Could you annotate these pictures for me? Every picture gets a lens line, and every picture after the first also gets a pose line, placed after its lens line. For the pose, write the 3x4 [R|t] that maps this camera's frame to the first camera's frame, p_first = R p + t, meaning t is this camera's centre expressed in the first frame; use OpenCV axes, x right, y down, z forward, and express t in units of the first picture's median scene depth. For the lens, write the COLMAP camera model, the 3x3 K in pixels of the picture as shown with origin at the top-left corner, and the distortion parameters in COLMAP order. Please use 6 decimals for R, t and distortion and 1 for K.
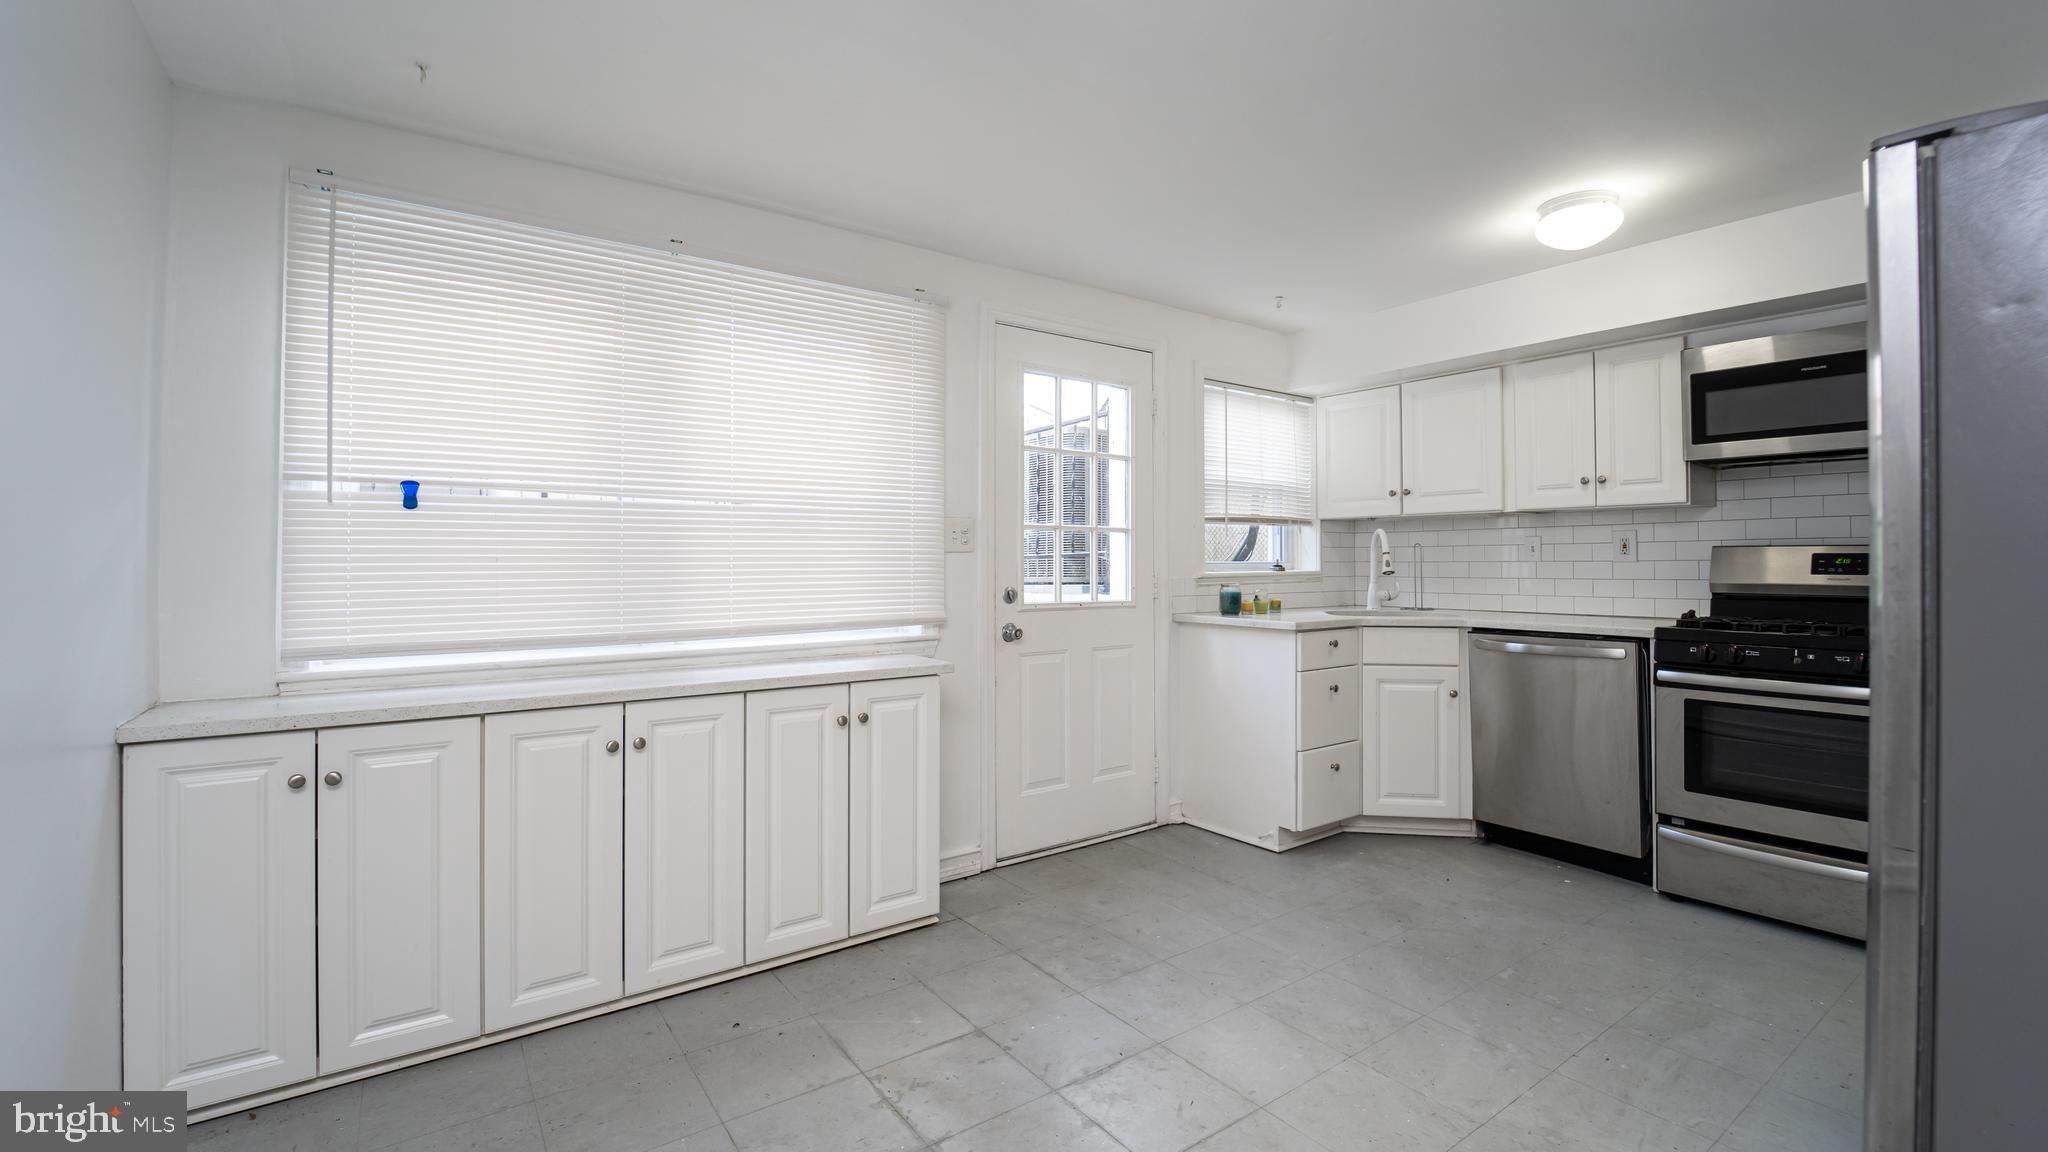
lens RADIAL K [[854.6, 0, 1023.1], [0, 854.6, 558.1], [0, 0, 1]] dist [-0.024920, -0.000403]
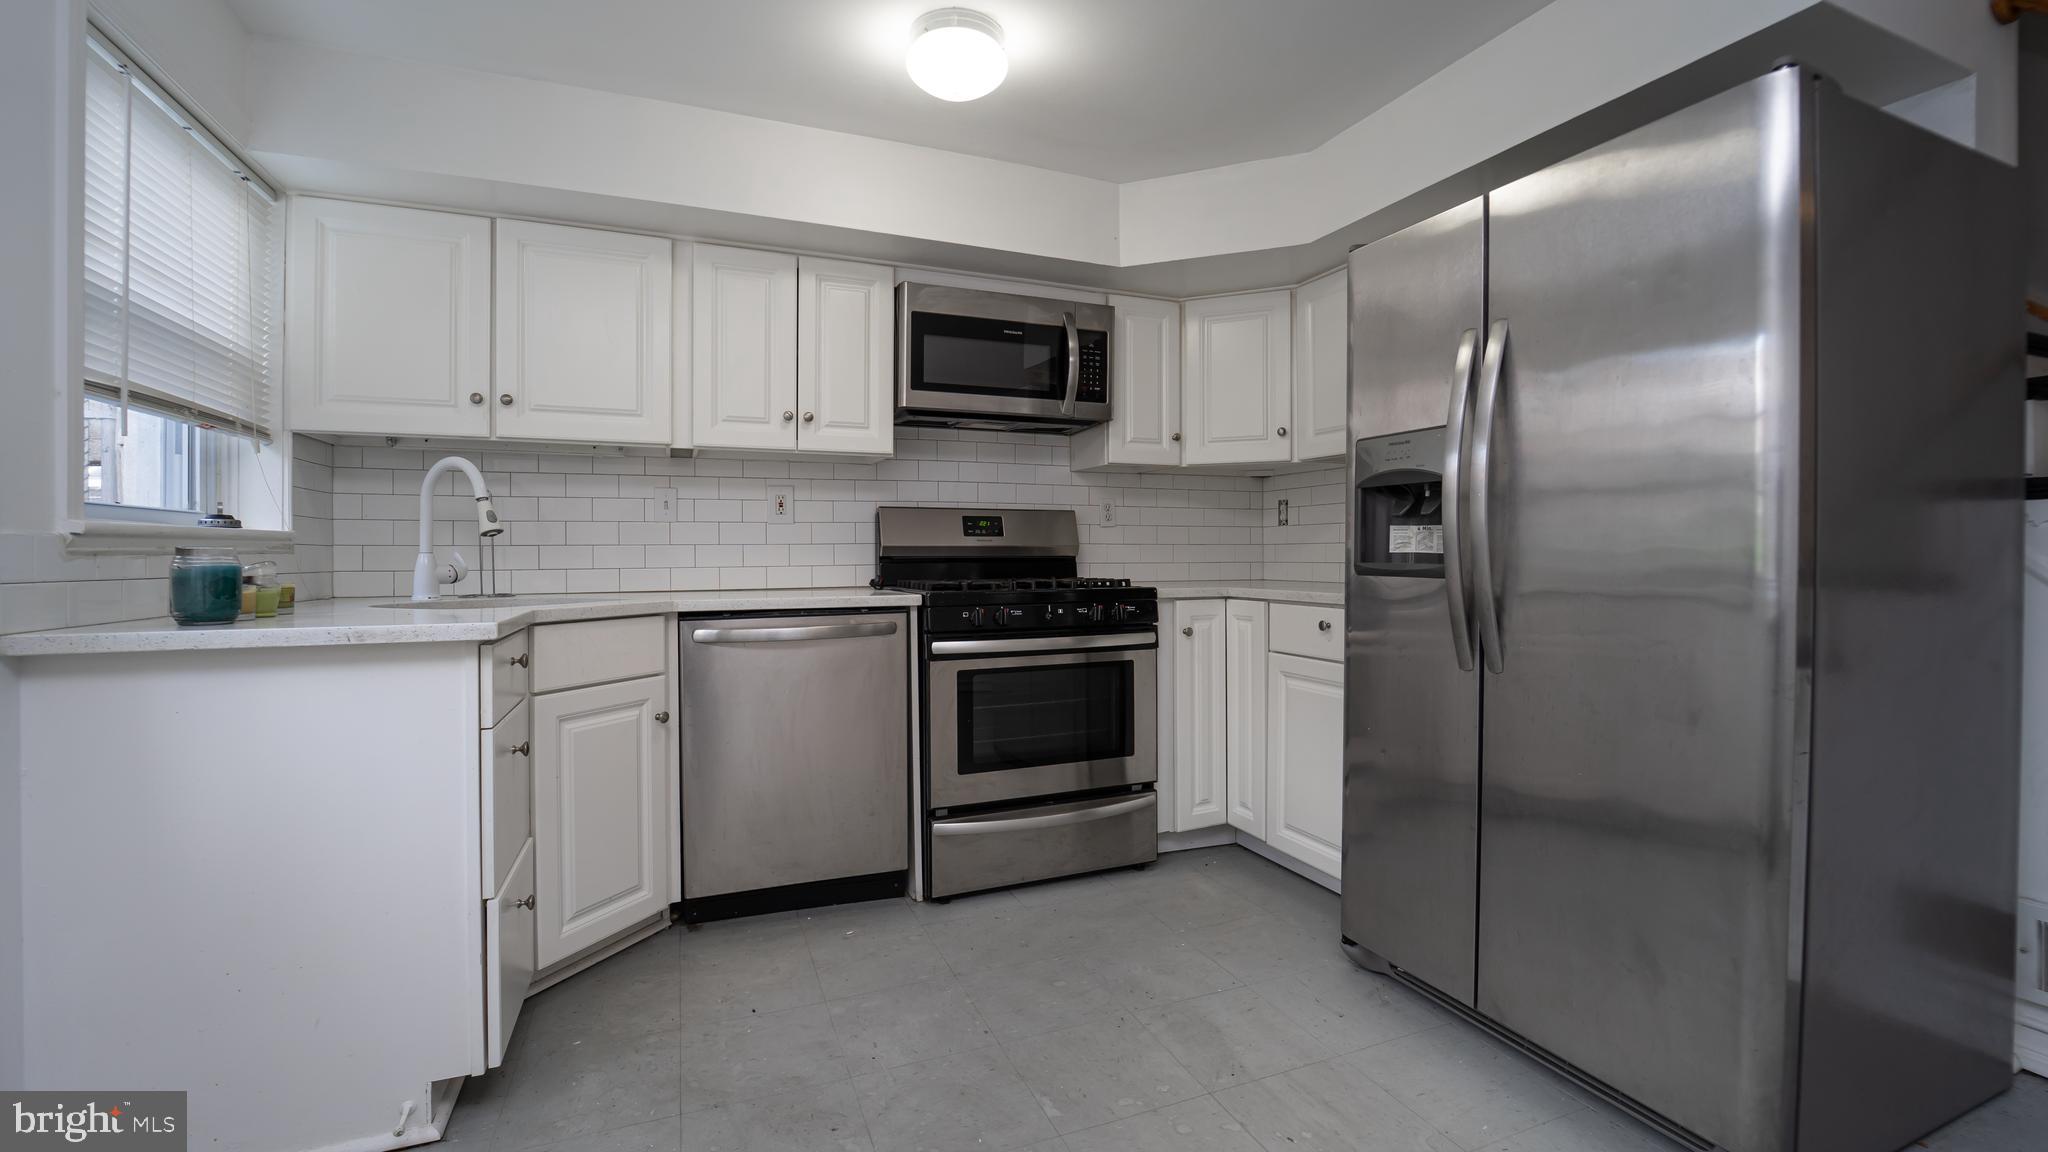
lens RADIAL K [[854.6, 0, 1023.1], [0, 854.6, 558.1], [0, 0, 1]] dist [-0.024920, -0.000403]
pose [[0.225880, -0.001669, 0.974154, -0.059286], [-0.000815, 0.999998, 0.001902, 0.039121], [-0.974155, -0.001223, 0.225878, 0.609616]]
